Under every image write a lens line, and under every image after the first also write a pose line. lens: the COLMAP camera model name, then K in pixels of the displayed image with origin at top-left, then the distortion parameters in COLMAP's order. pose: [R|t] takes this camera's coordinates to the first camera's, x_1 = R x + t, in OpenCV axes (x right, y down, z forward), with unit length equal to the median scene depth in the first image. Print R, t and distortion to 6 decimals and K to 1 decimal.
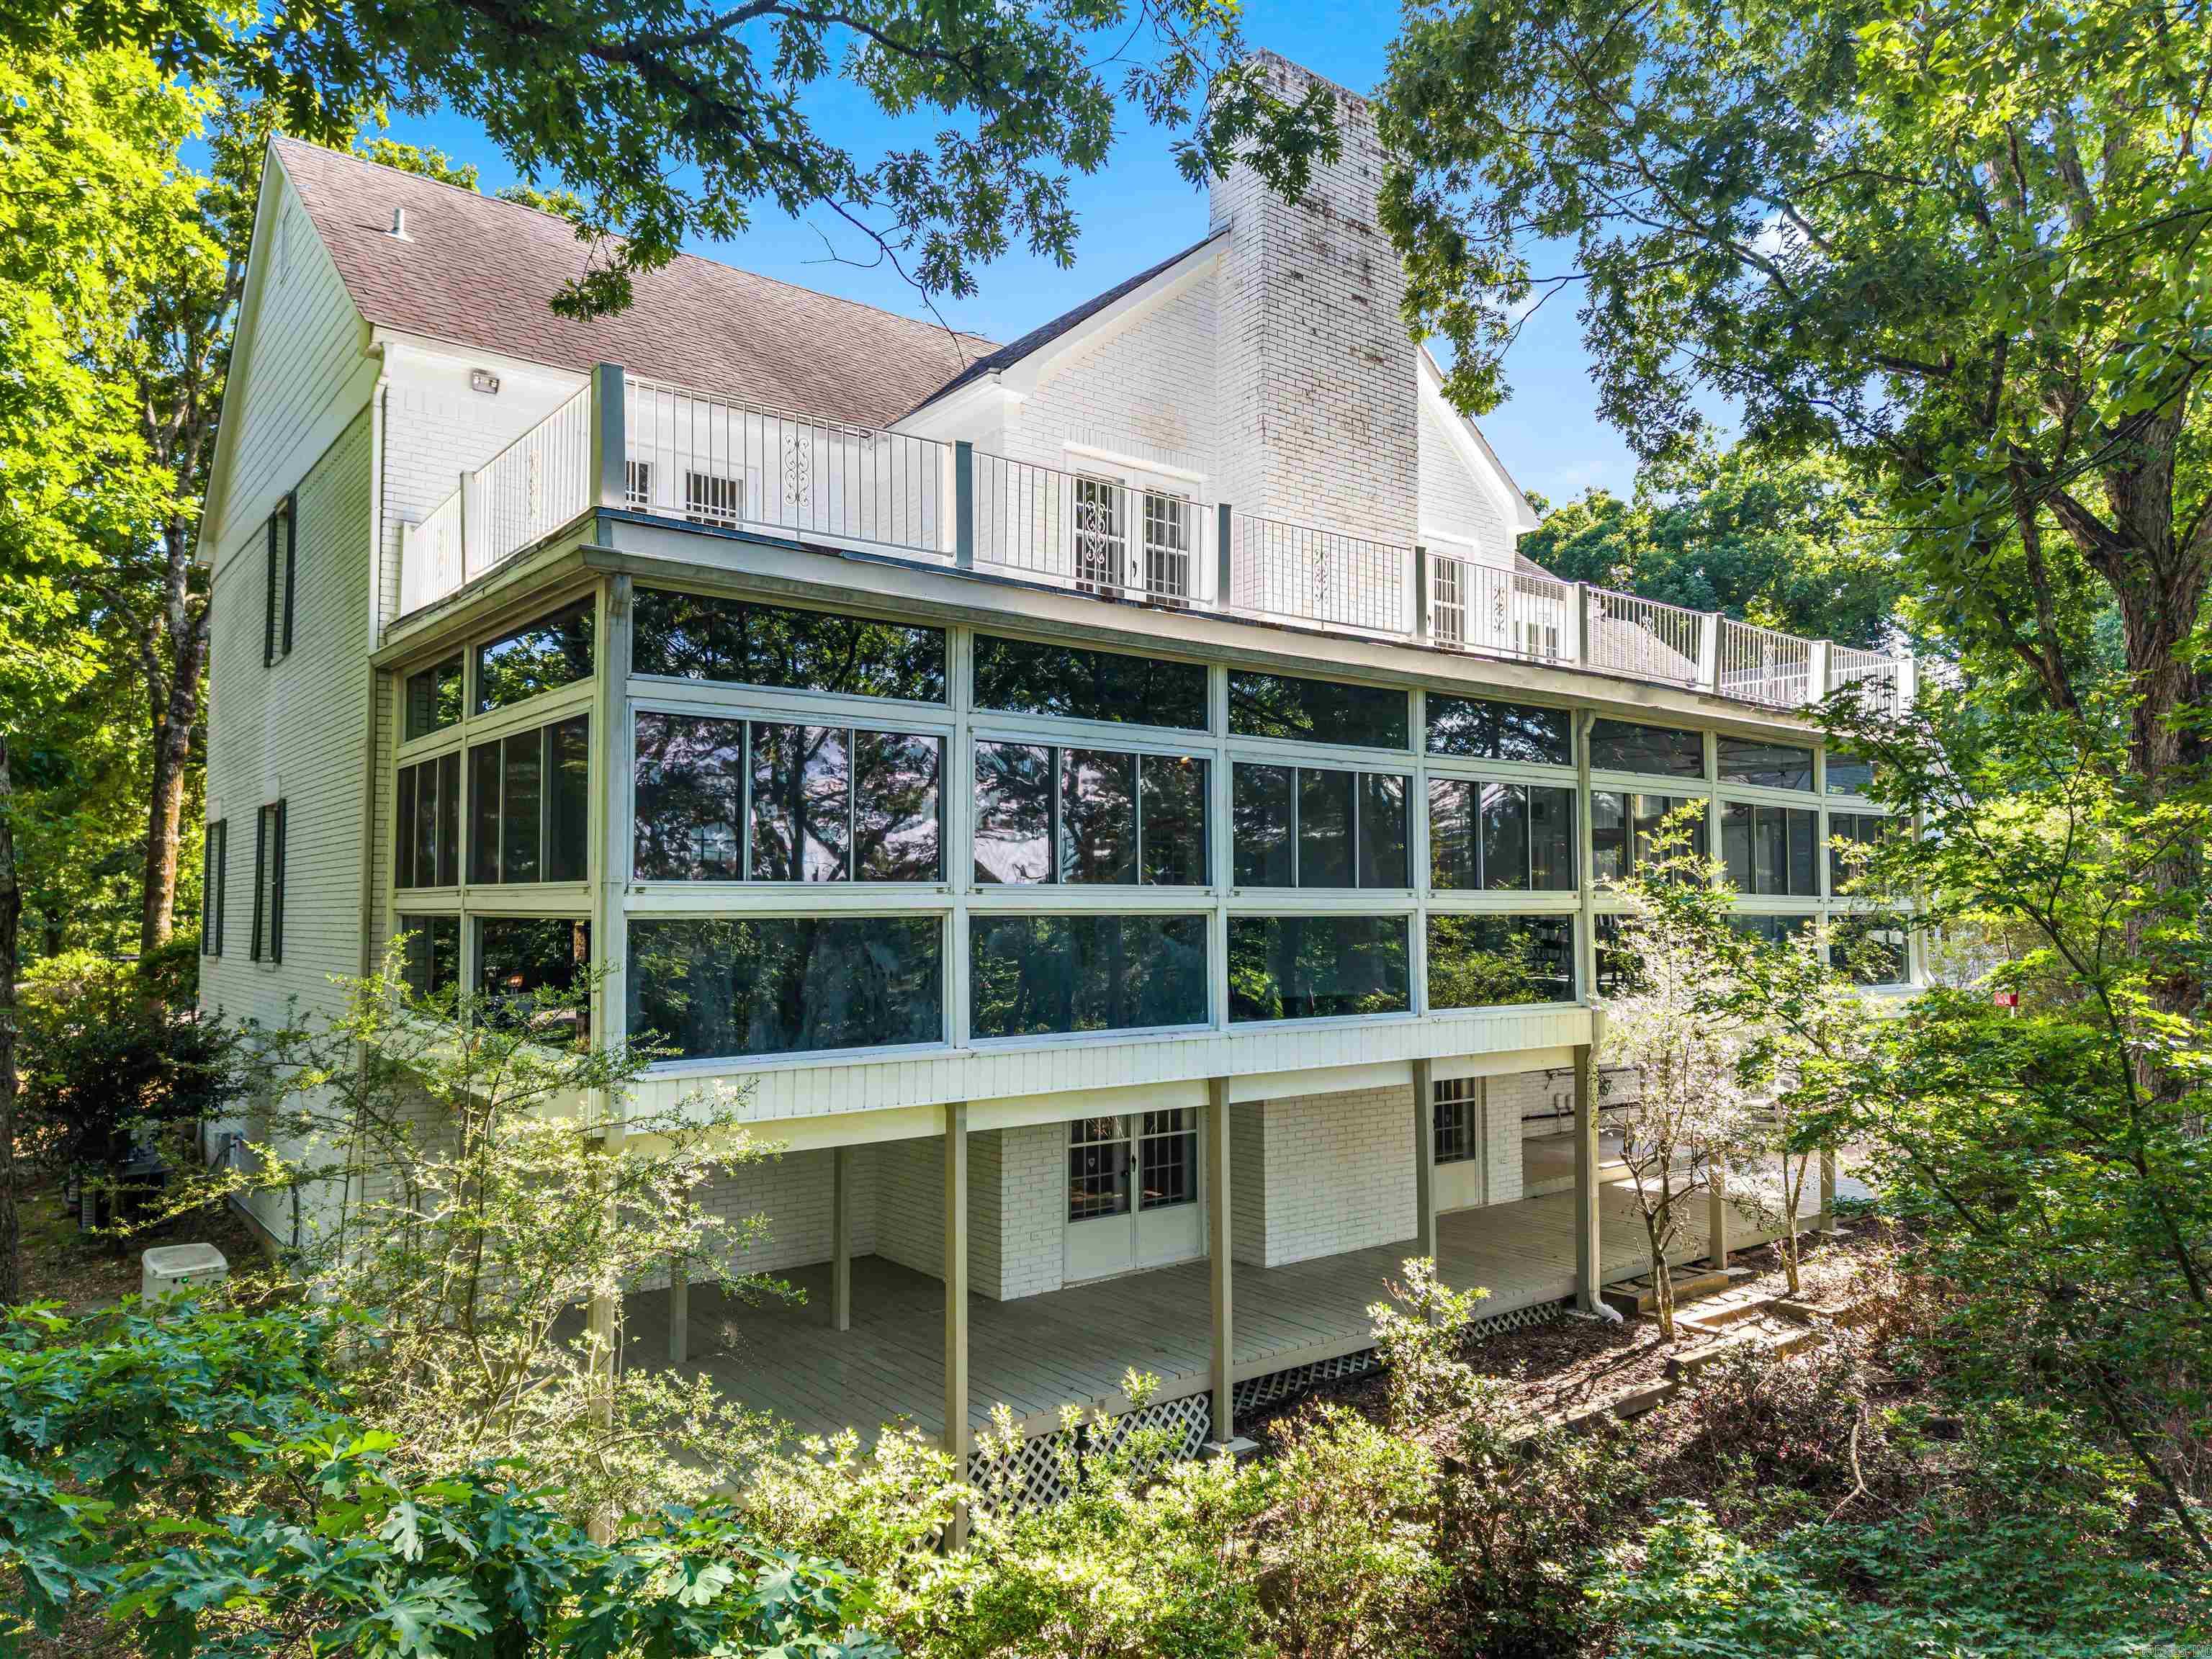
lens RADIAL K [[1526.1, 0, 1147.8], [0, 1526.1, 820.6], [0, 0, 1]] dist [0.095333, -0.170404]
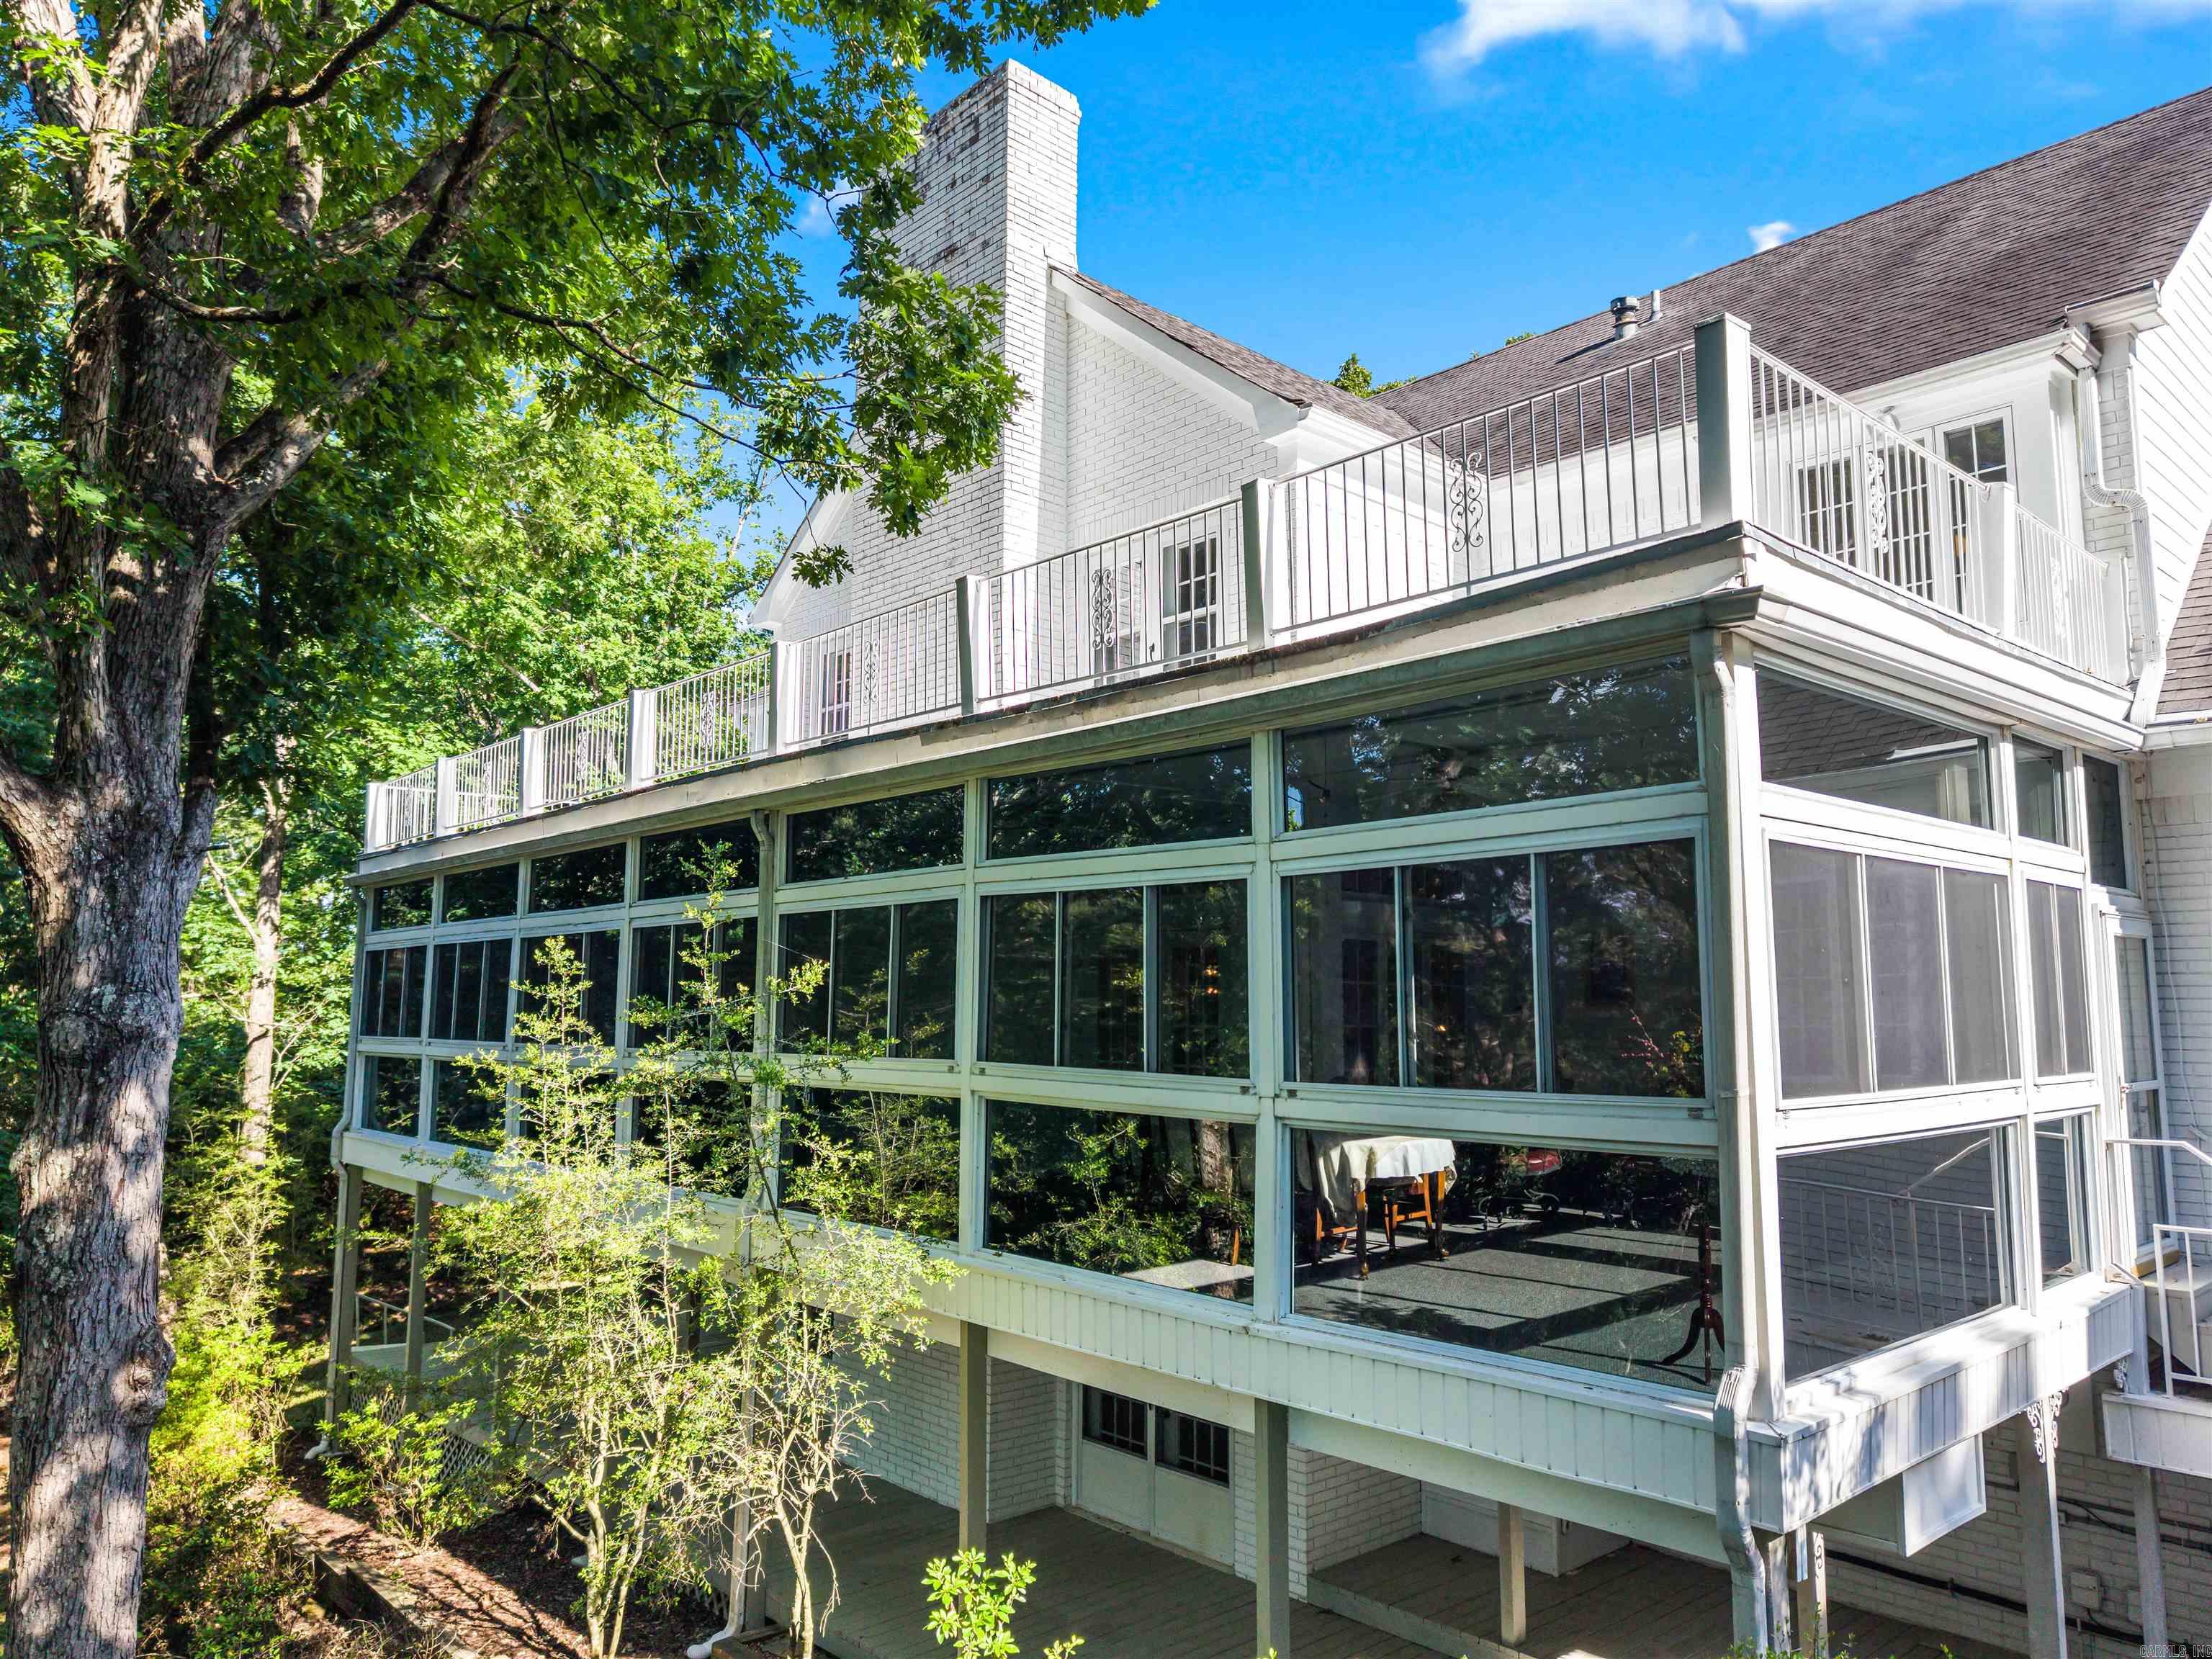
lens RADIAL K [[1526.1, 0, 1147.8], [0, 1526.1, 820.6], [0, 0, 1]] dist [0.095333, -0.170404]
pose [[0.064288, -0.110302, -0.991817, 0.840983], [0.054667, 0.992770, -0.106865, 0.010172], [0.996433, -0.047349, 0.069853, 1.053567]]
